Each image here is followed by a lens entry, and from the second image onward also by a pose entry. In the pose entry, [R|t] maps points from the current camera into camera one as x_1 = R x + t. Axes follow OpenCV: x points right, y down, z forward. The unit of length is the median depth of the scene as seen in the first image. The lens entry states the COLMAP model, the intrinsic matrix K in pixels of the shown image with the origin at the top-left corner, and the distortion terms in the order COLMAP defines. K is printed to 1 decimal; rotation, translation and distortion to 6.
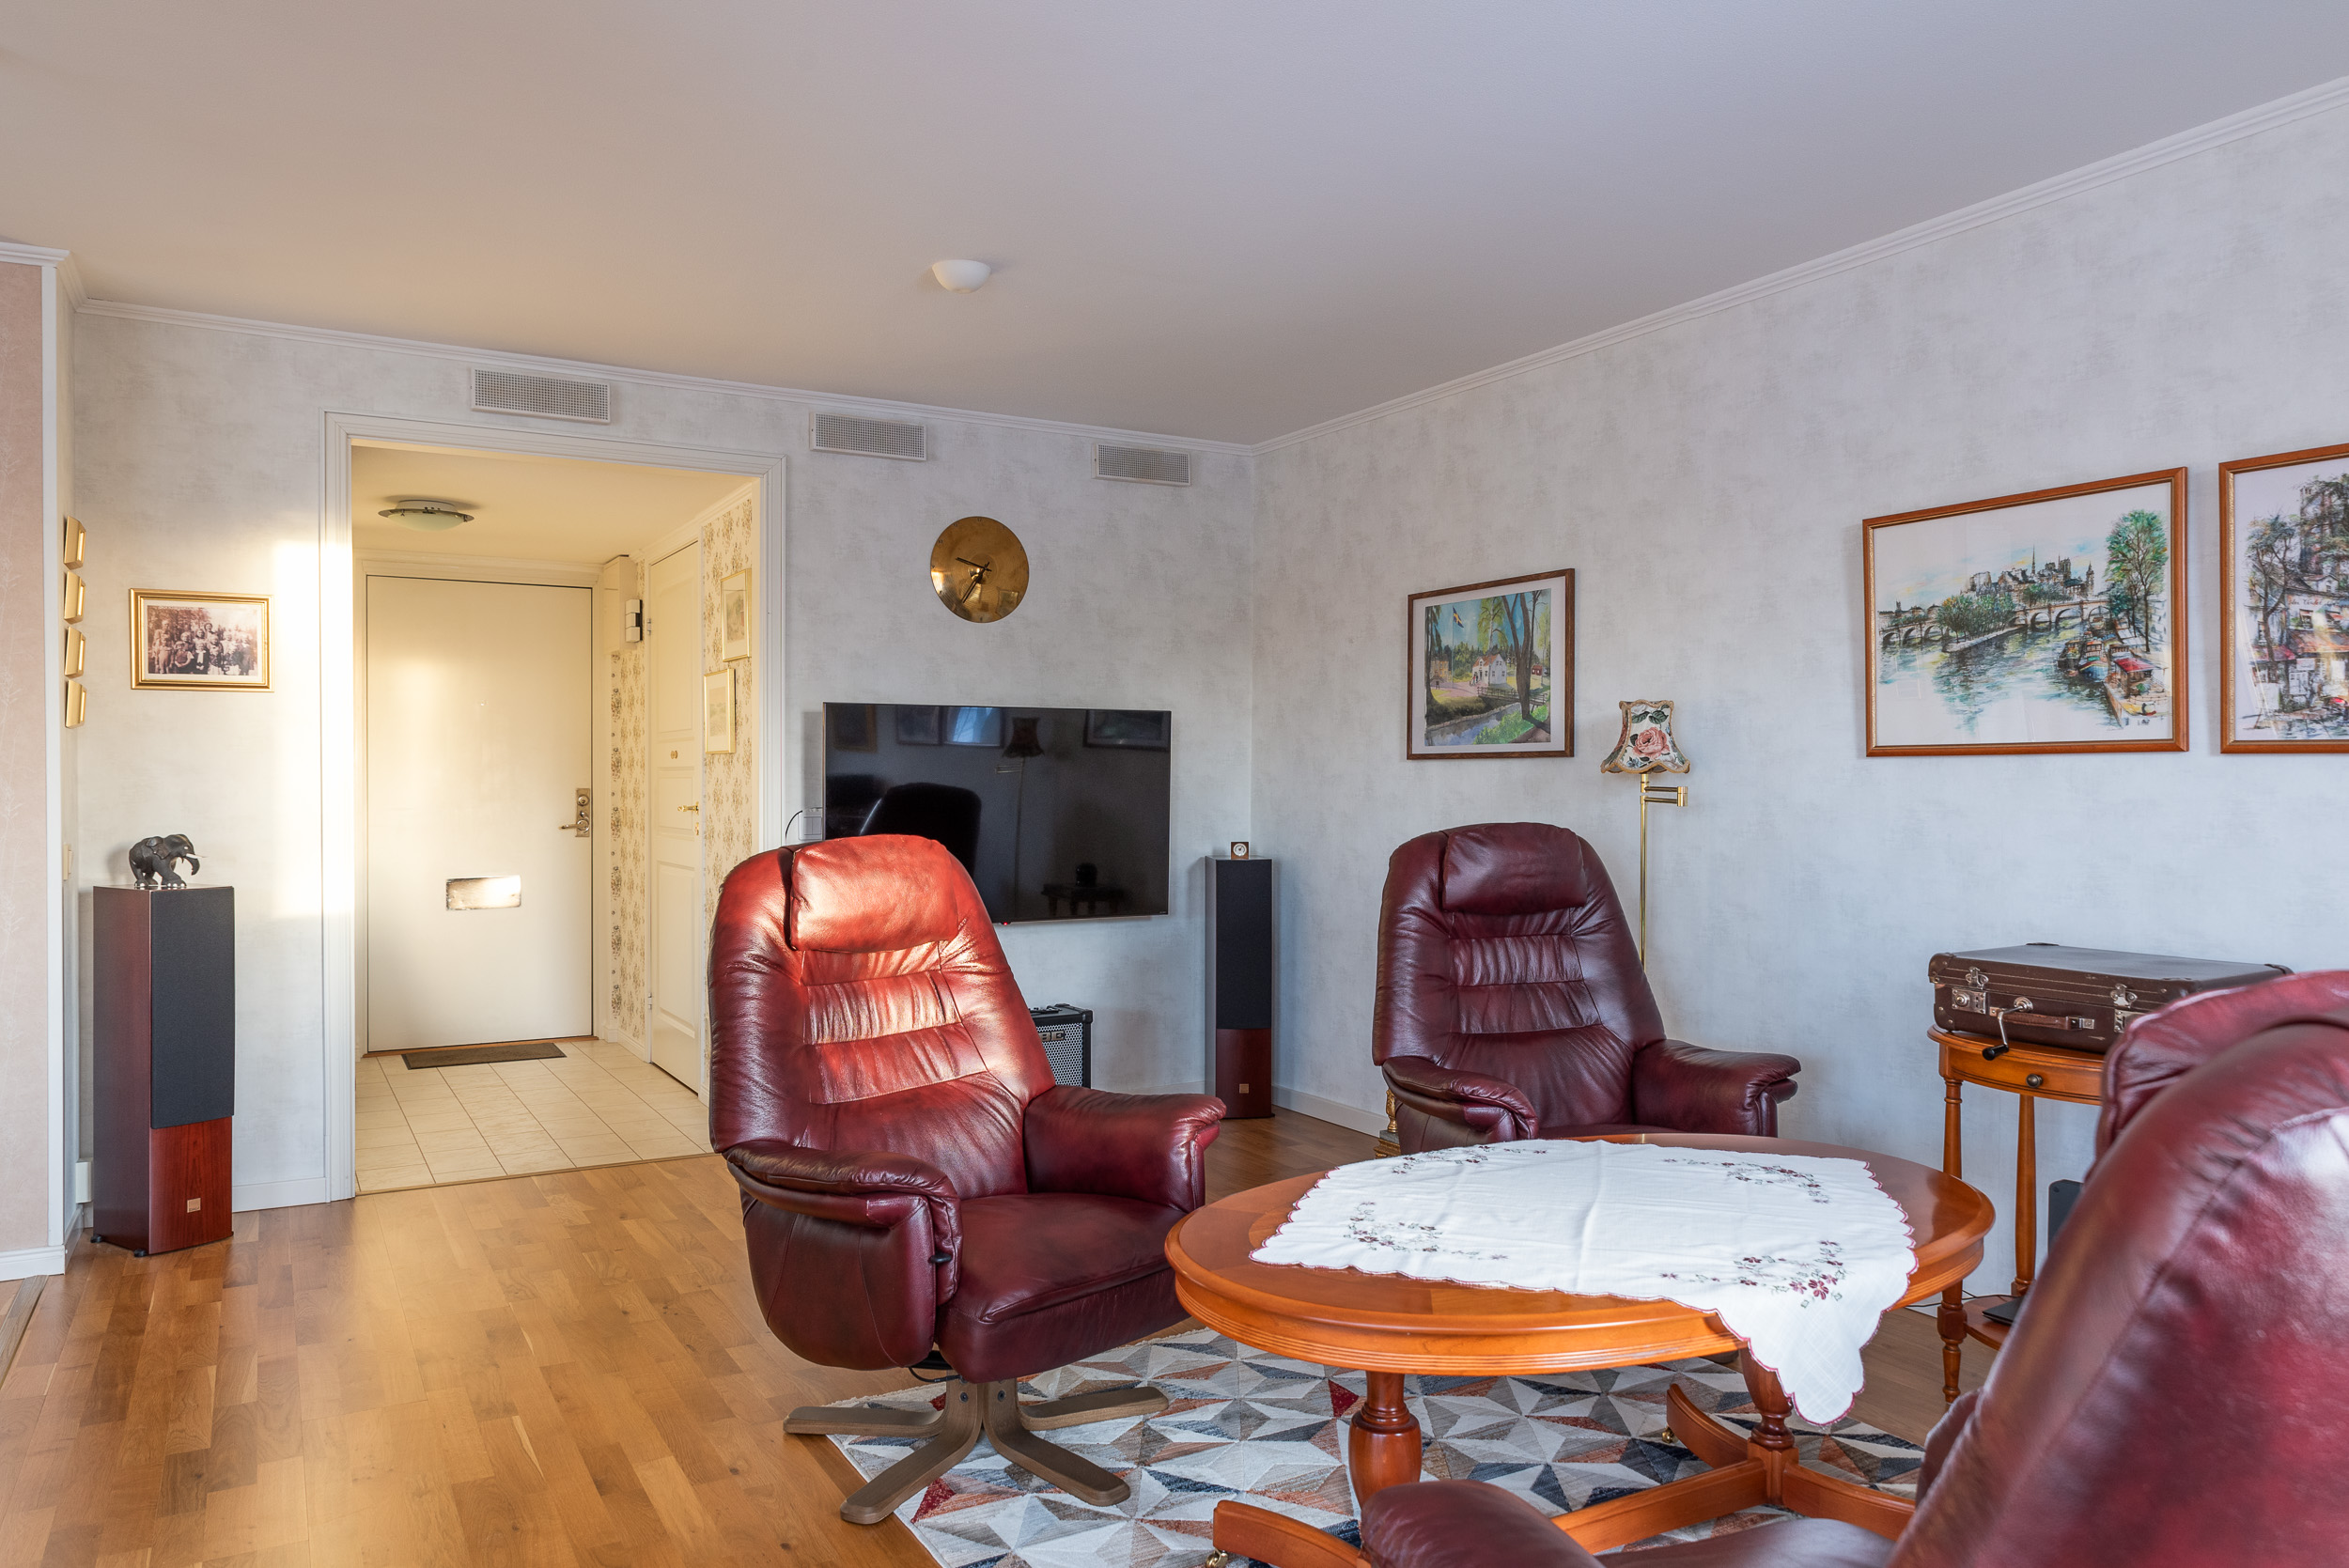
lens RADIAL K [[1604.6, 0, 1177.5], [0, 1604.6, 779.9], [0, 0, 1]] dist [0.001738, 0.000715]
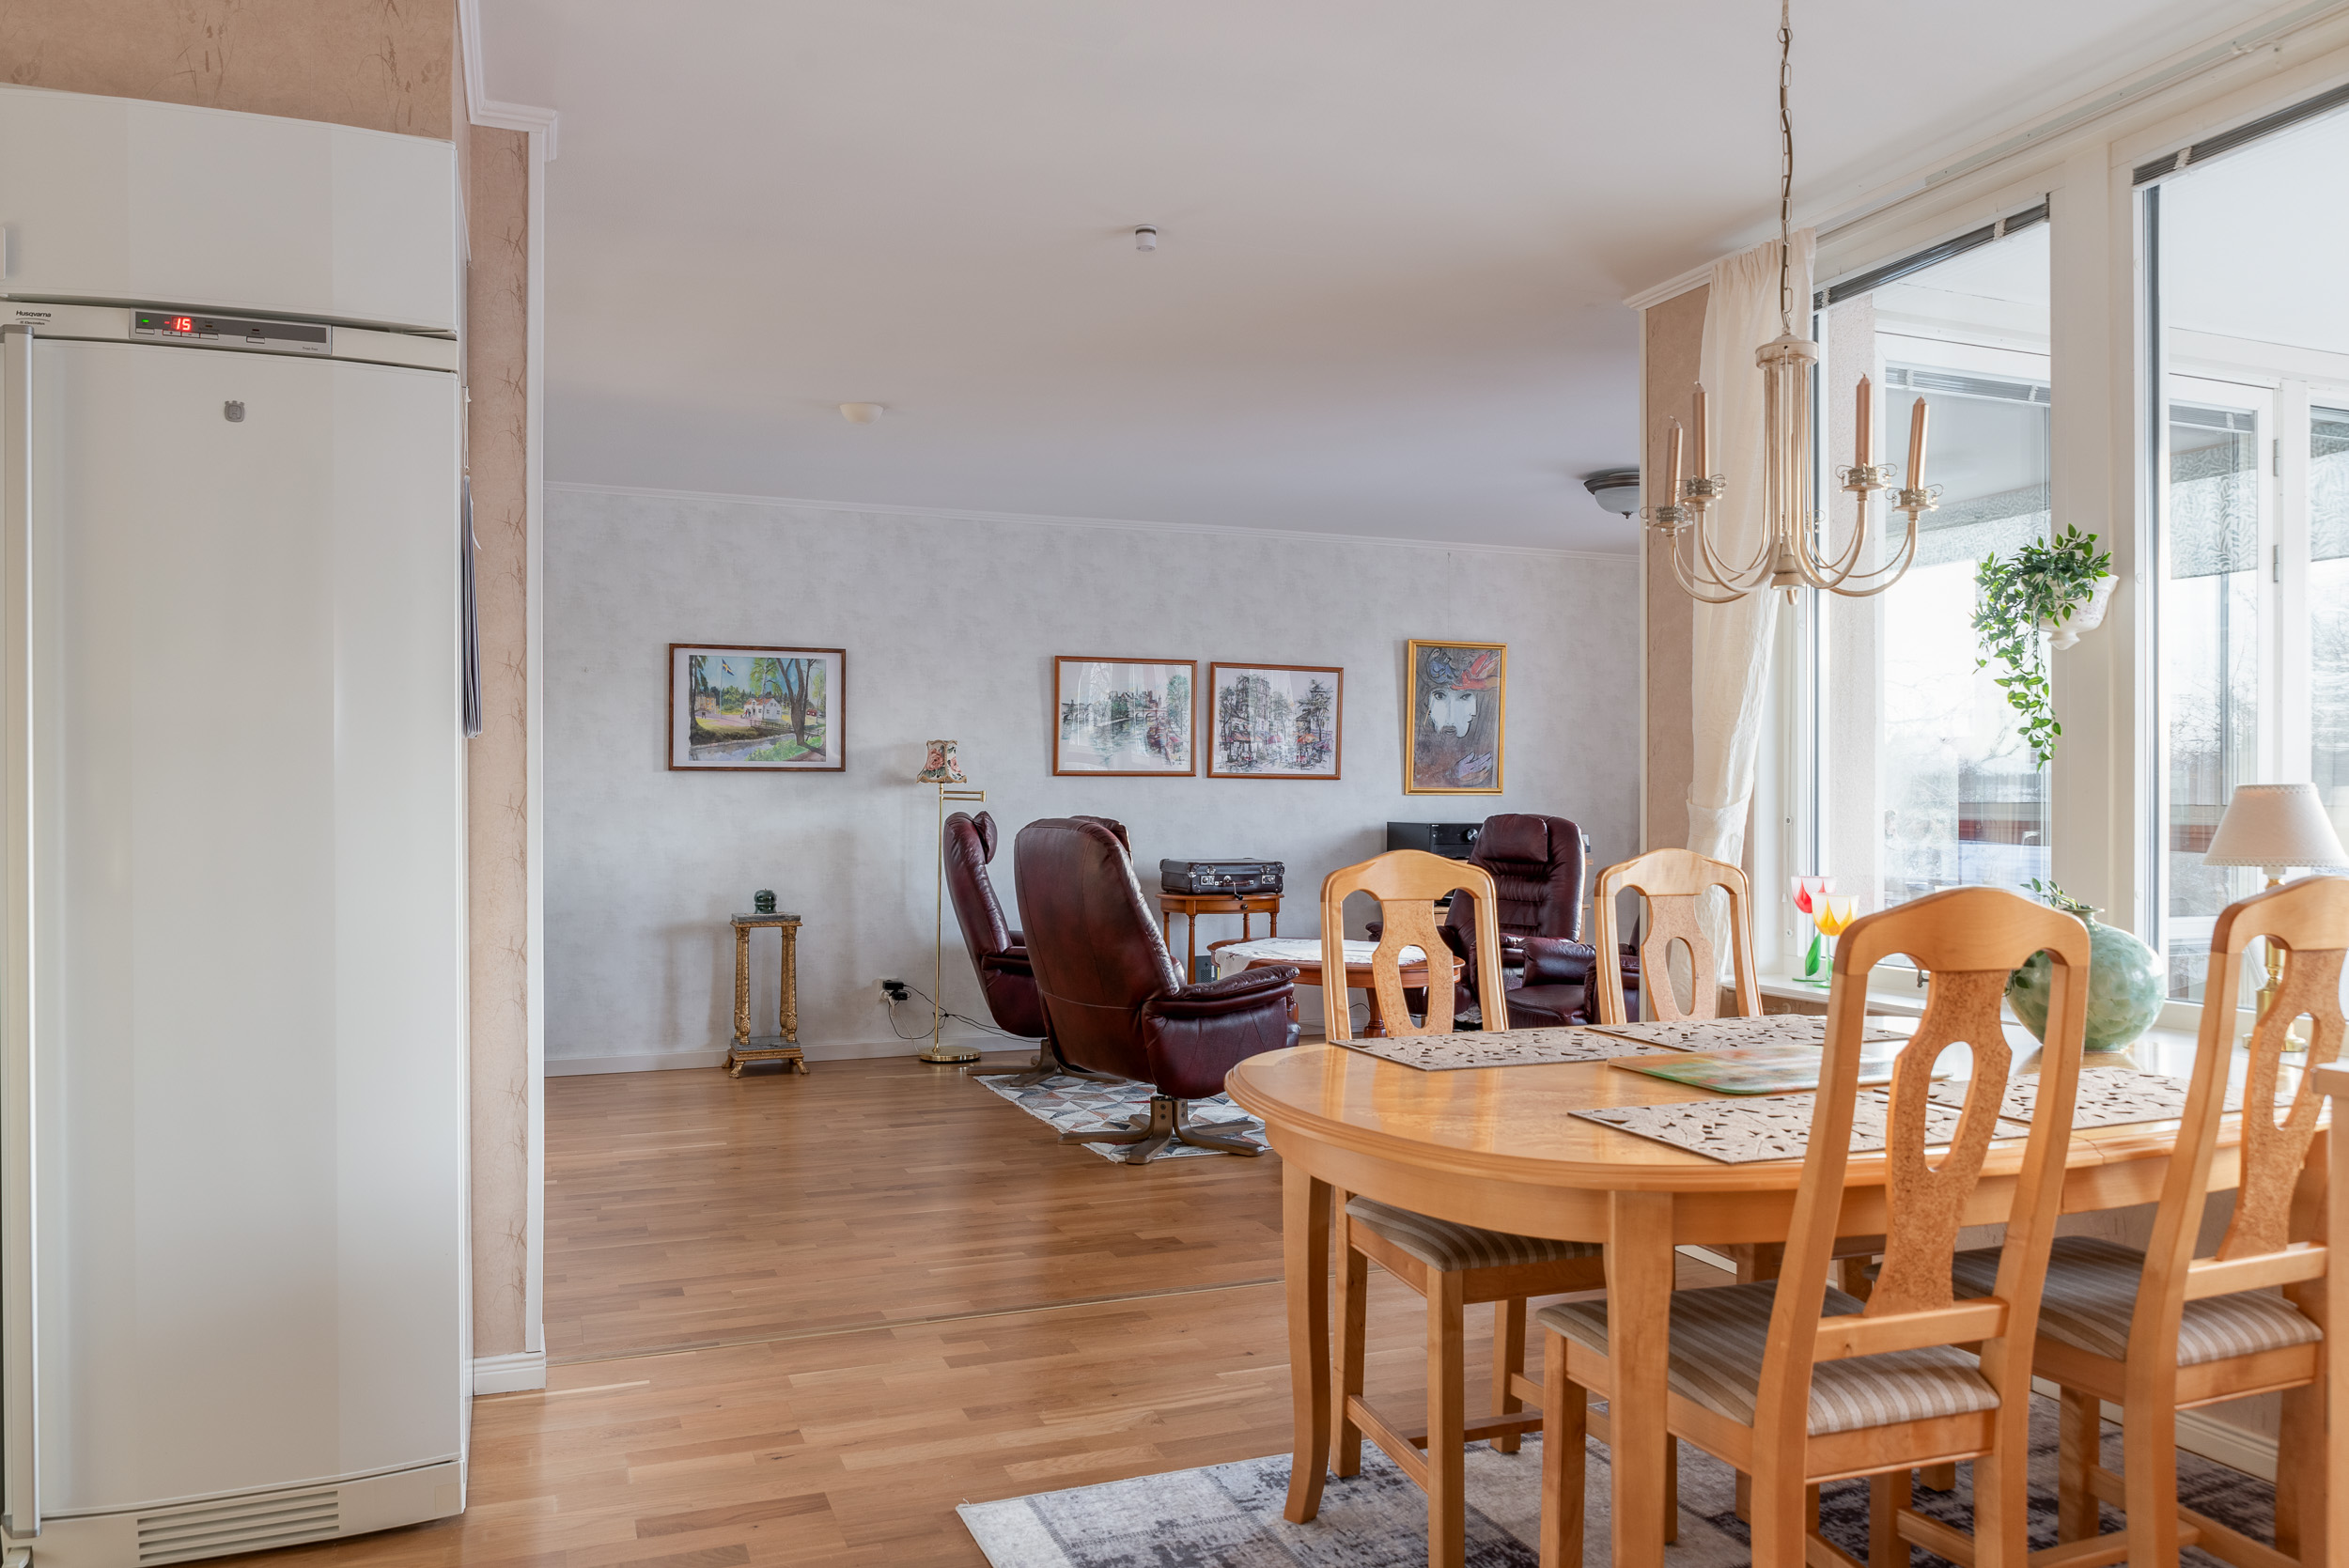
lens RADIAL K [[1604.6, 0, 1175.4], [0, 1604.6, 791.7], [0, 0, 1]] dist [0.001738, 0.000715]
pose [[0.148797, 0.002763, 0.988864, -1.182572], [-0.002827, 0.999993, -0.002369, 0.007269], [-0.988864, -0.002443, 0.148804, 0.442253]]
